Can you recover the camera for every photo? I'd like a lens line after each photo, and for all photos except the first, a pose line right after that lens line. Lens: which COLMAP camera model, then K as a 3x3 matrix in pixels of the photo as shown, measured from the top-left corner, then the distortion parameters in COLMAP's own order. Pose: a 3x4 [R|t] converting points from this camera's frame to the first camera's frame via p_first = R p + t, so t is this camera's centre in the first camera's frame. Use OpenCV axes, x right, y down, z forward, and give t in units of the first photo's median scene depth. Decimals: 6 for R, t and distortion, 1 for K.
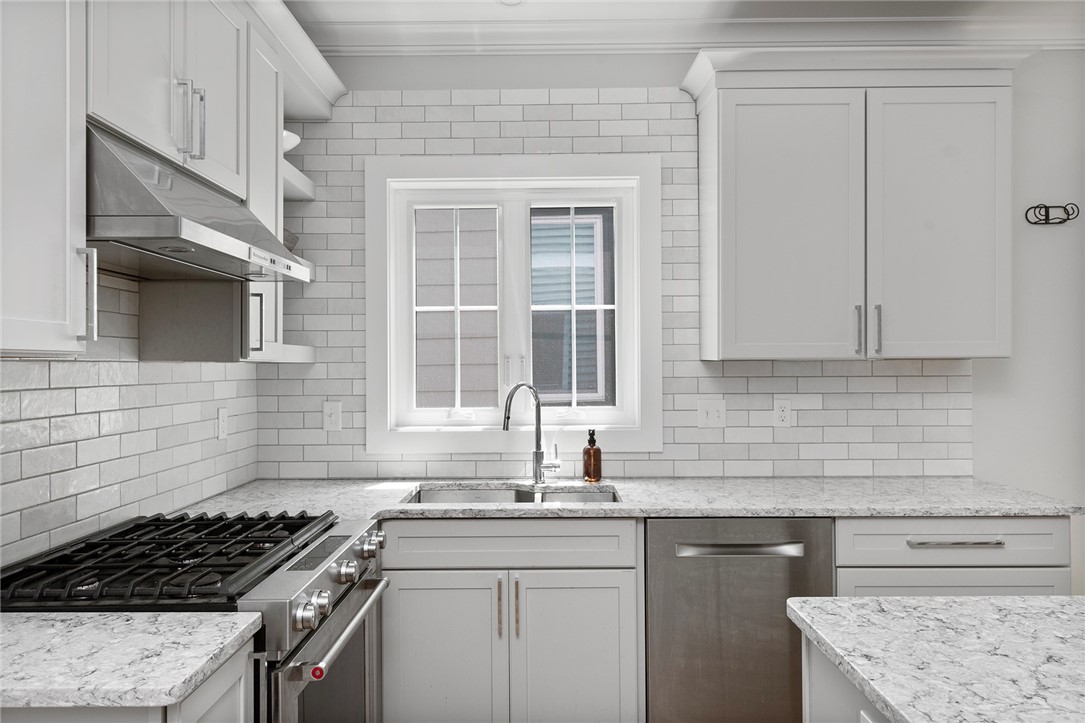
lens RADIAL K [[770.1, 0, 532.8], [0, 770.1, 361.1], [0, 0, 1]] dist [0.023798, -0.023686]
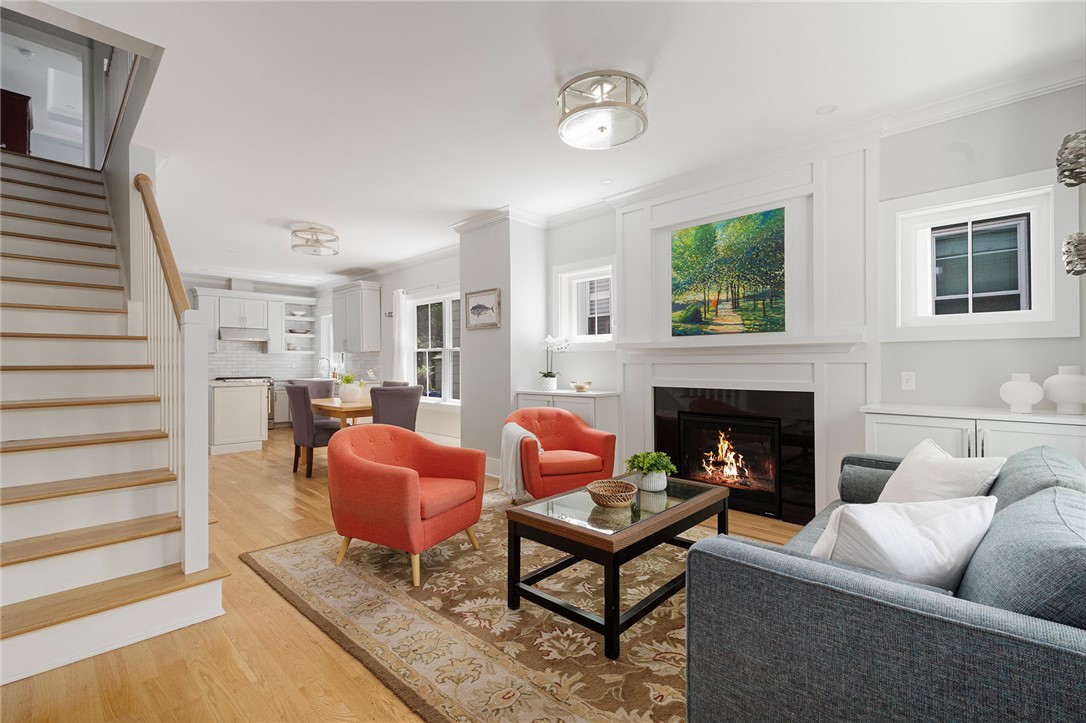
lens RADIAL K [[491.5, 0, 533.1], [0, 491.5, 360.9], [0, 0, 1]] dist [0.016220, -0.002452]
pose [[0.710974, -0.001432, -0.703217, 3.021338], [0.005594, 0.999978, 0.003620, 0.041410], [0.703196, -0.006508, 0.710966, -0.270299]]
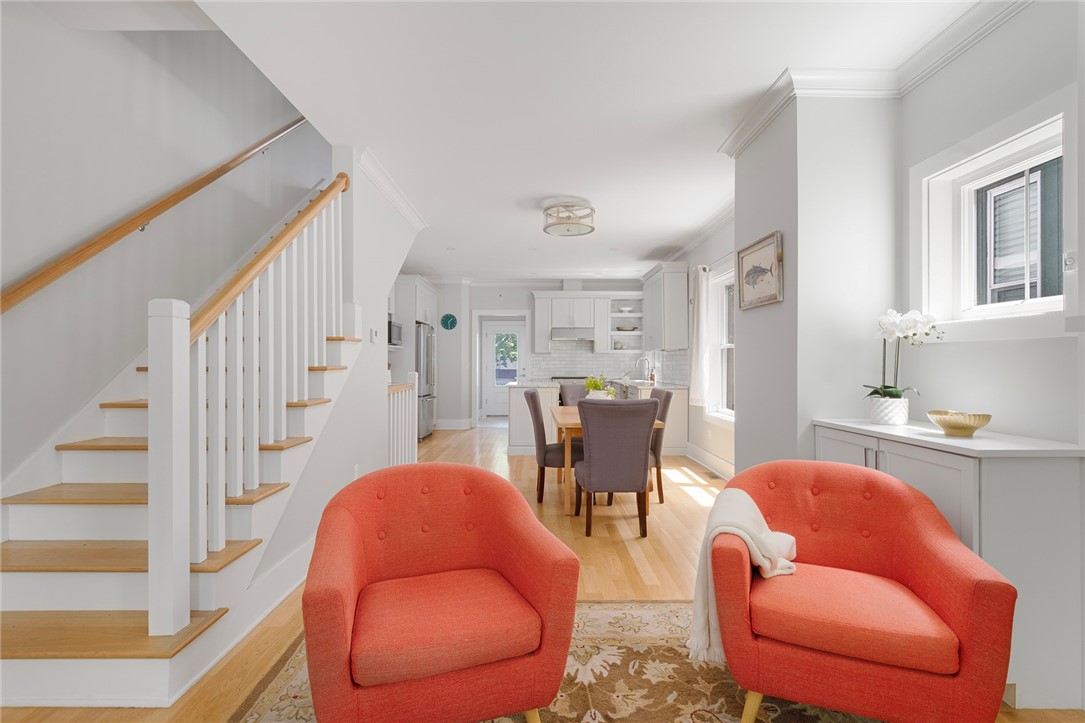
lens RADIAL K [[498.4, 0, 536.7], [0, 498.4, 364.9], [0, 0, 1]] dist [-0.003022, -0.000064]
pose [[0.009527, 0.009023, -0.999914, 2.698785], [0.004488, 0.999949, 0.009066, 0.041263], [0.999945, -0.004574, 0.009486, 0.367592]]
